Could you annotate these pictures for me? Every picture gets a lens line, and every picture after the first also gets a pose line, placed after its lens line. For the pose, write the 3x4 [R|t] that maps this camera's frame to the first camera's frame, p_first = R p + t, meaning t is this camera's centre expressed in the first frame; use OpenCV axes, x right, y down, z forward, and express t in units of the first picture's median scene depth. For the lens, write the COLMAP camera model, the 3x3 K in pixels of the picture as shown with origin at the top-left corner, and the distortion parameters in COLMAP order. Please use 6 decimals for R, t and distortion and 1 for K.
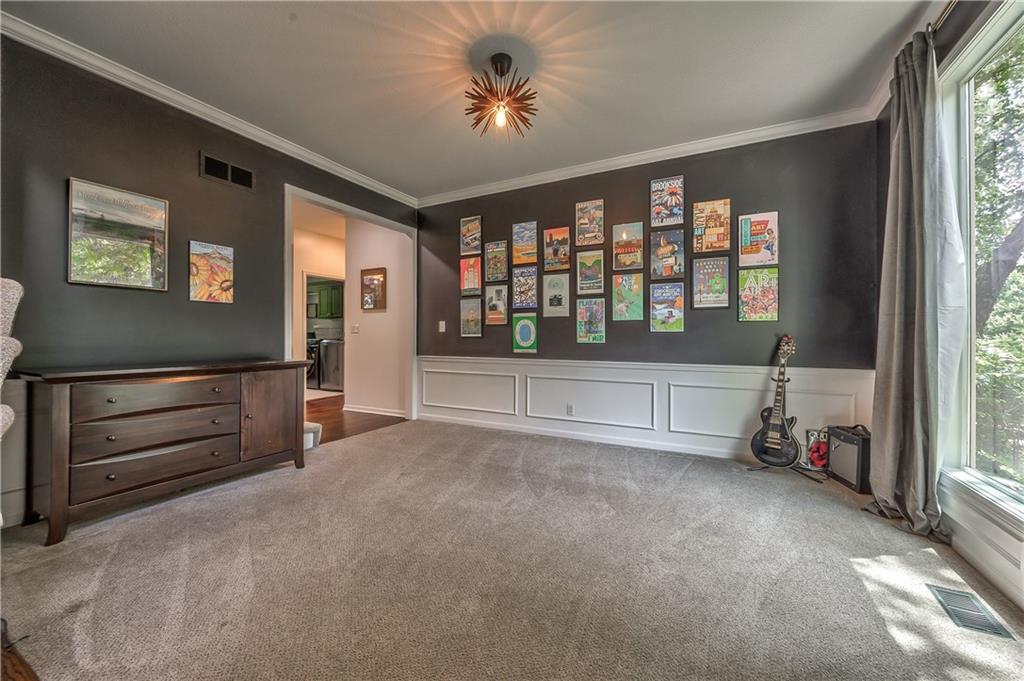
lens RADIAL K [[390.5, 0, 509.4], [0, 390.5, 341.3], [0, 0, 1]] dist [0.000909, -0.000642]
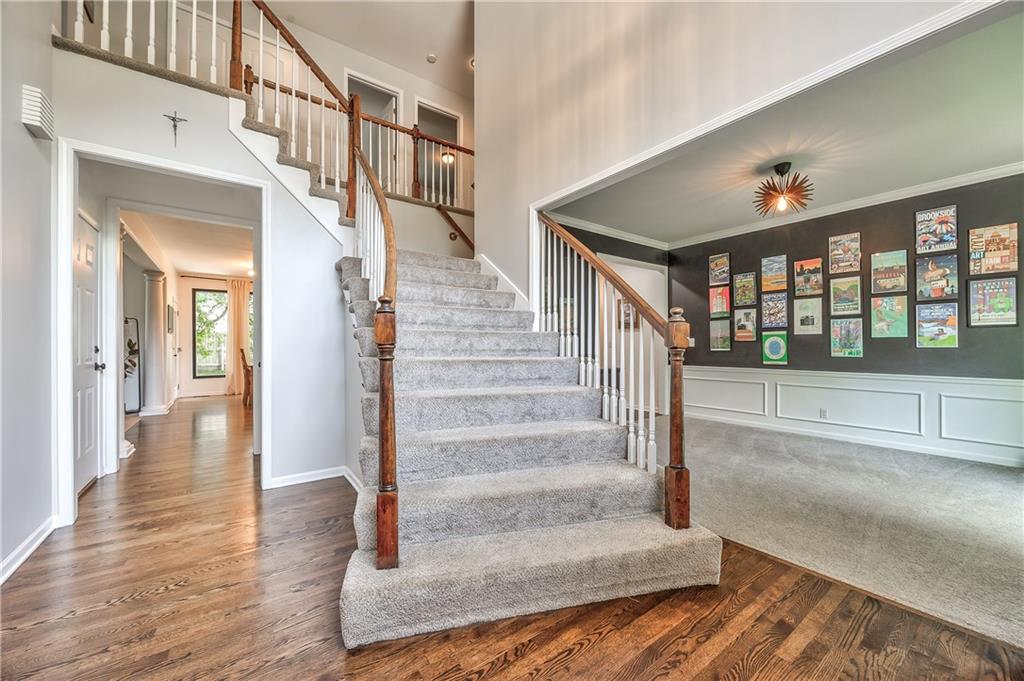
lens RADIAL K [[390.5, 0, 507.2], [0, 390.5, 346.6], [0, 0, 1]] dist [0.000909, -0.000642]
pose [[0.905278, -0.003842, -0.424802, -0.212120], [0.001395, 0.999981, -0.006073, -0.020612], [0.424817, 0.004905, 0.905266, -0.481242]]
